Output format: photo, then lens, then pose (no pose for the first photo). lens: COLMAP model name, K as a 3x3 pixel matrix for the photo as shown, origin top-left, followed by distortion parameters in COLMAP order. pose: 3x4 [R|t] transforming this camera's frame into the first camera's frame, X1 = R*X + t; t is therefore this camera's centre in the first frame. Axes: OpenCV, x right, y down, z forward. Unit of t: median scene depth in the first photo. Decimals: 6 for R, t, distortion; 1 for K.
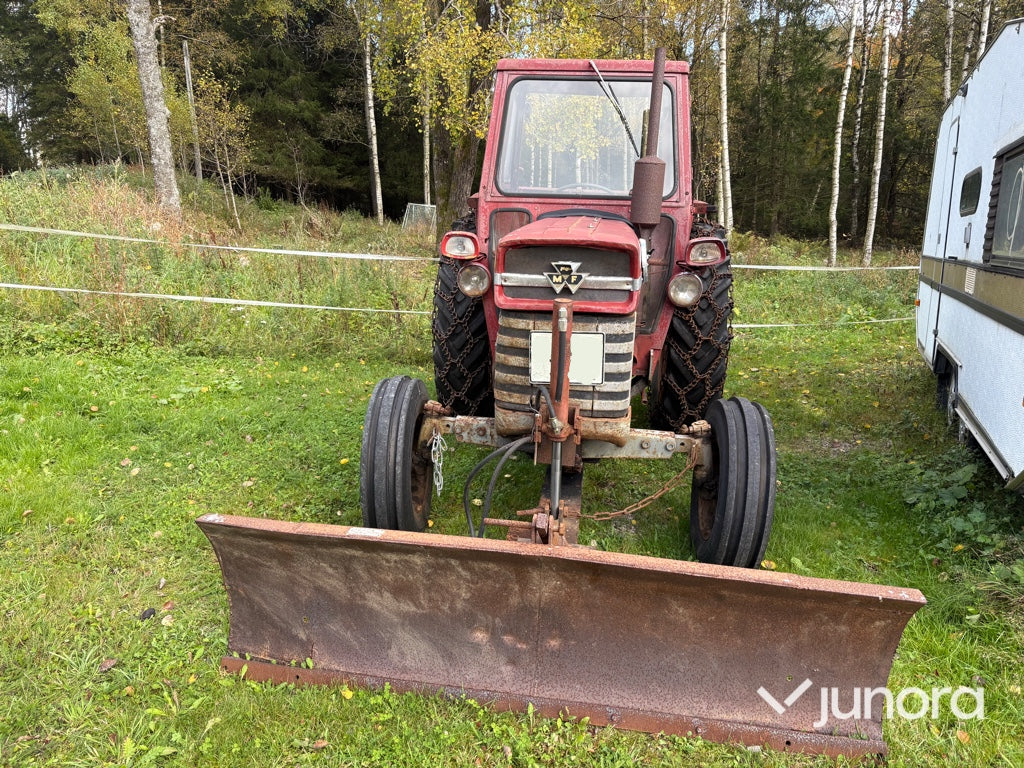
lens RADIAL K [[769.4, 0, 508.6], [0, 769.4, 385.3], [0, 0, 1]] dist [0.043903, -0.039081]
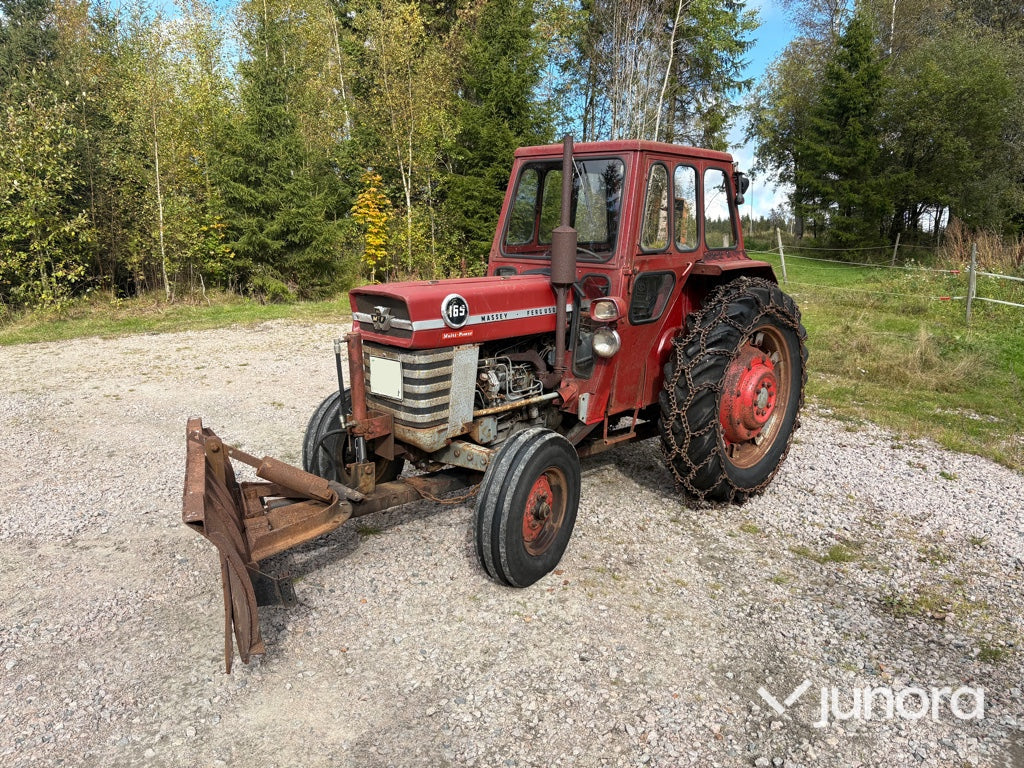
lens RADIAL K [[774.5, 0, 511.8], [0, 774.5, 387.8], [0, 0, 1]] dist [0.042830, -0.048250]
pose [[0.793854, 0.115223, -0.597093, 0.797644], [-0.149373, 0.988750, -0.007795, -0.029839], [0.589477, 0.095378, 0.802134, 0.027785]]
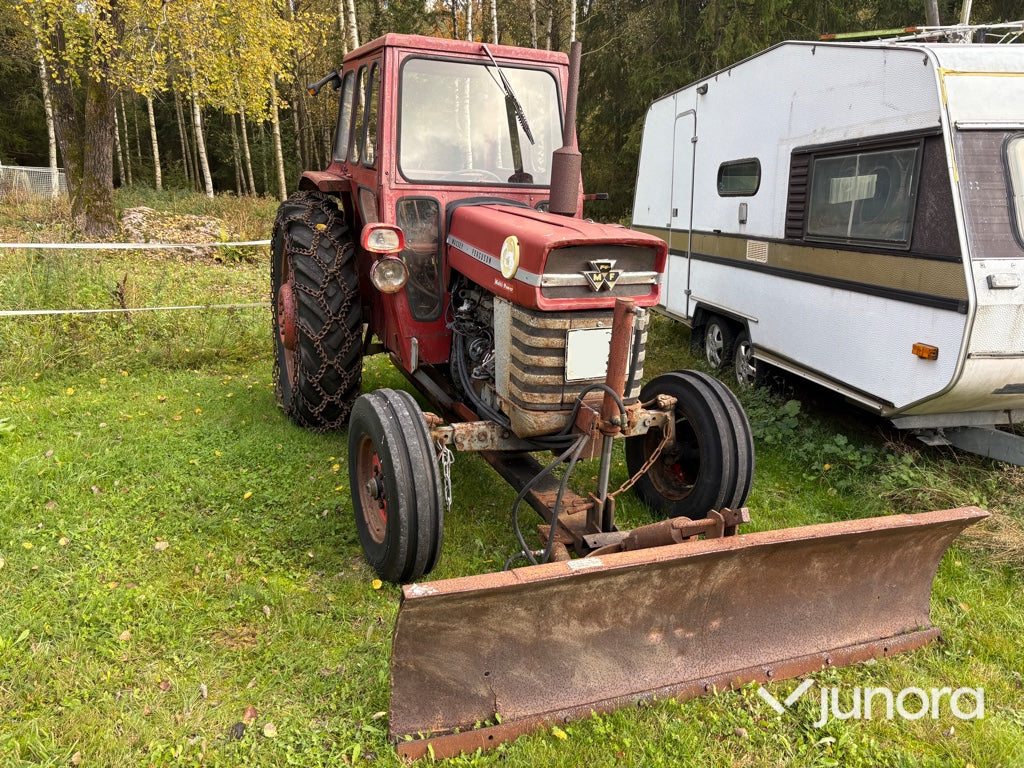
lens RADIAL K [[772.7, 0, 514.5], [0, 772.7, 381.5], [0, 0, 1]] dist [0.043170, -0.054247]
pose [[0.868828, -0.125613, 0.478914, -0.387142], [0.104745, 0.992021, 0.070170, -0.061233], [-0.483907, -0.010802, 0.875053, 0.116023]]
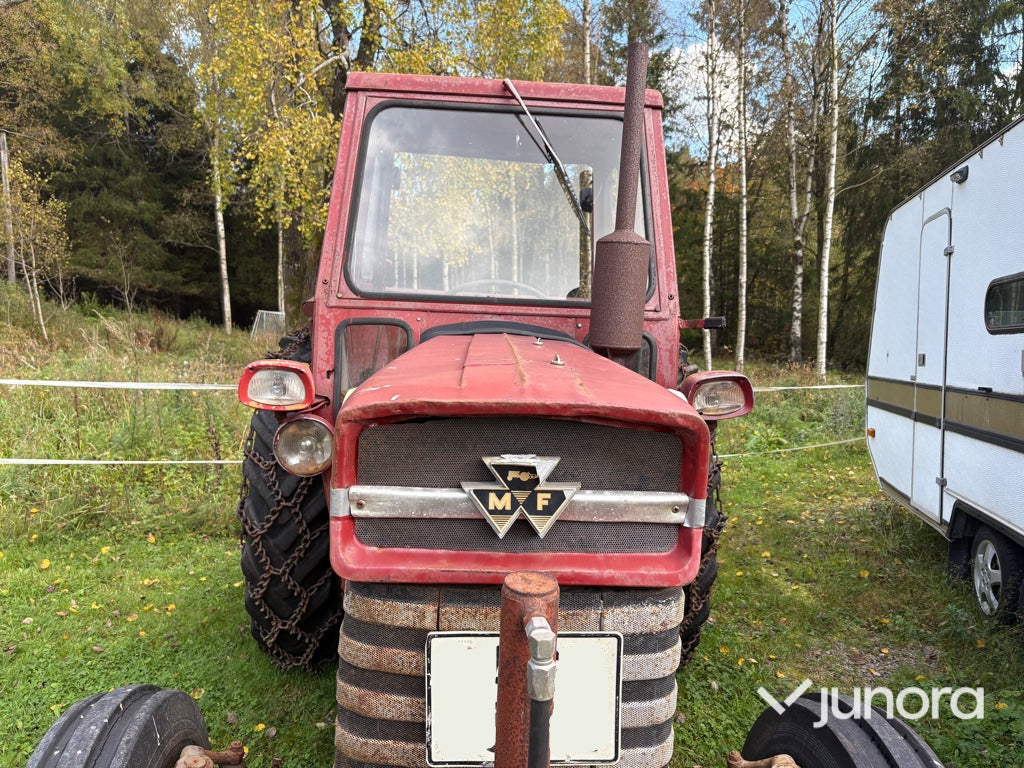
lens RADIAL K [[774.5, 0, 511.8], [0, 774.5, 387.8], [0, 0, 1]] dist [0.042830, -0.048250]
pose [[0.984152, -0.010054, 0.177043, 0.001367], [0.033731, 0.990777, -0.131238, -0.103689], [-0.174090, 0.135130, 0.975414, 0.445720]]
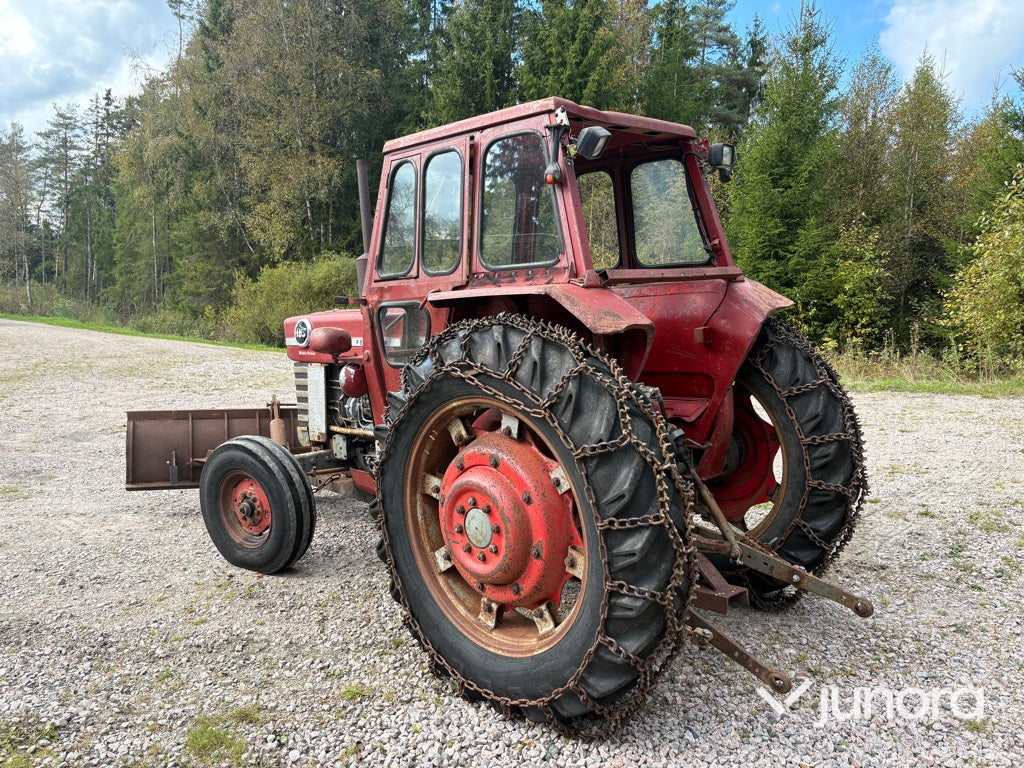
lens RADIAL K [[783.5, 0, 510.5], [0, 783.5, 381.5], [0, 0, 1]] dist [0.045874, -0.049565]
pose [[-0.609190, 0.076907, -0.789286, 0.904445], [-0.182165, 0.955101, 0.233663, -0.394918], [0.771819, 0.286125, -0.567828, 1.731477]]
